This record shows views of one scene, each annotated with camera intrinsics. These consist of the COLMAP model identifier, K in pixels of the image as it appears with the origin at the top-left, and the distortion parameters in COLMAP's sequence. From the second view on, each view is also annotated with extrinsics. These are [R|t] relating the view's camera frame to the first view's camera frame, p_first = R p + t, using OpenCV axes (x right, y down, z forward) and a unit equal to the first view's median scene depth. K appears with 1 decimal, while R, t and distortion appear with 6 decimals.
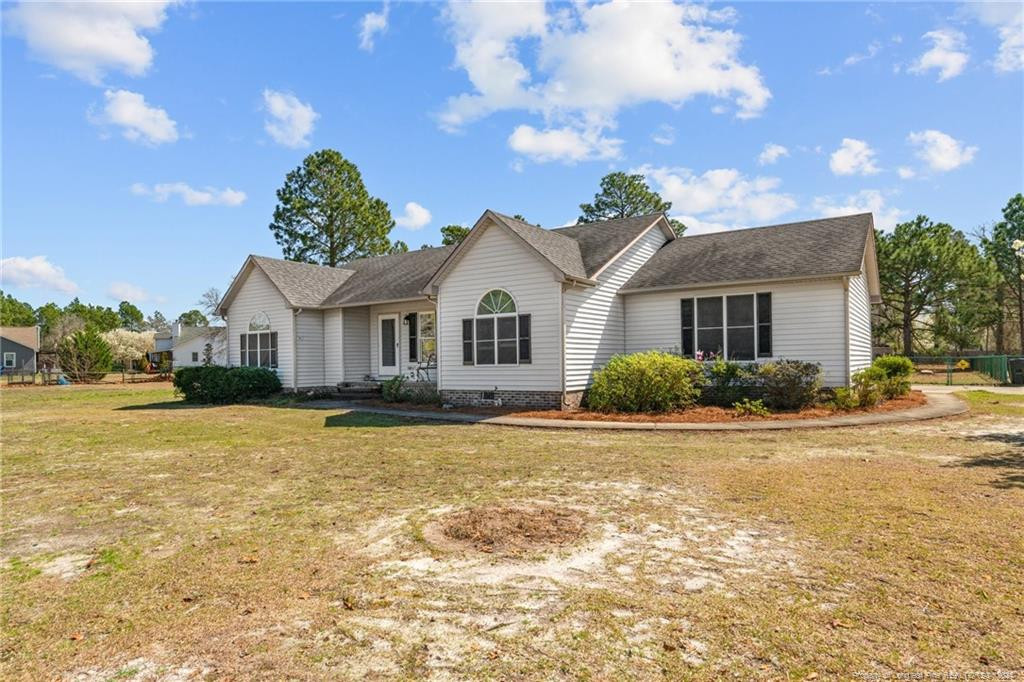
lens RADIAL K [[574.3, 0, 512.0], [0, 574.3, 361.0], [0, 0, 1]] dist [-0.062358, 0.000107]
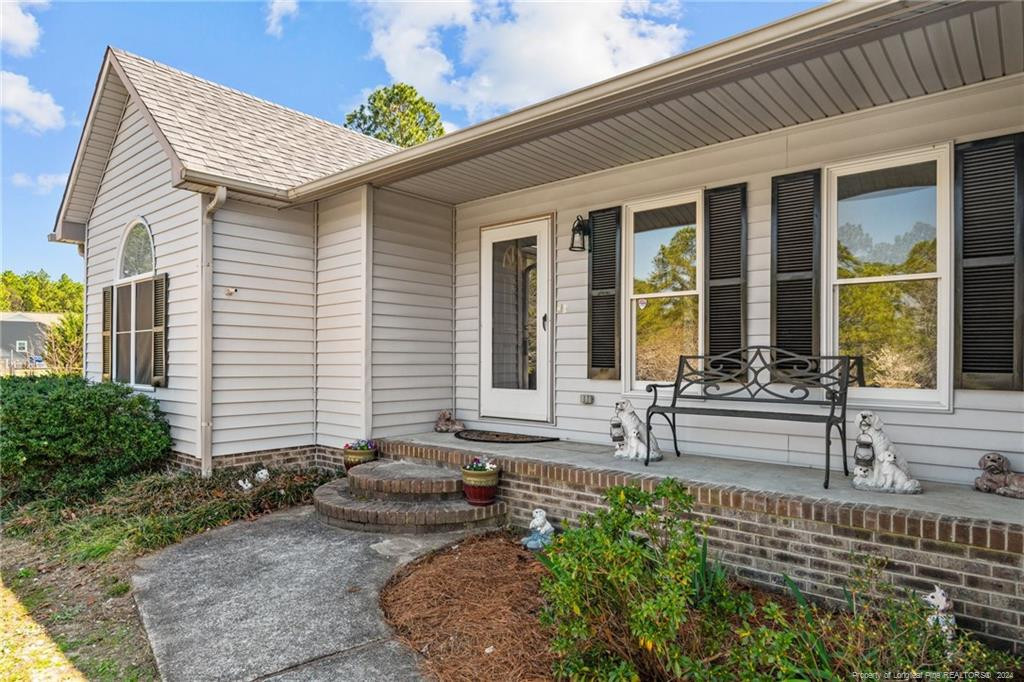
lens RADIAL K [[620.7, 0, 507.9], [0, 620.7, 343.6], [0, 0, 1]] dist [-0.001900, 0.000835]
pose [[0.989107, 0.016640, -0.146256, -0.177327], [-0.020275, 0.999521, -0.023400, -0.008277], [0.145796, 0.026110, 0.988970, 0.697578]]
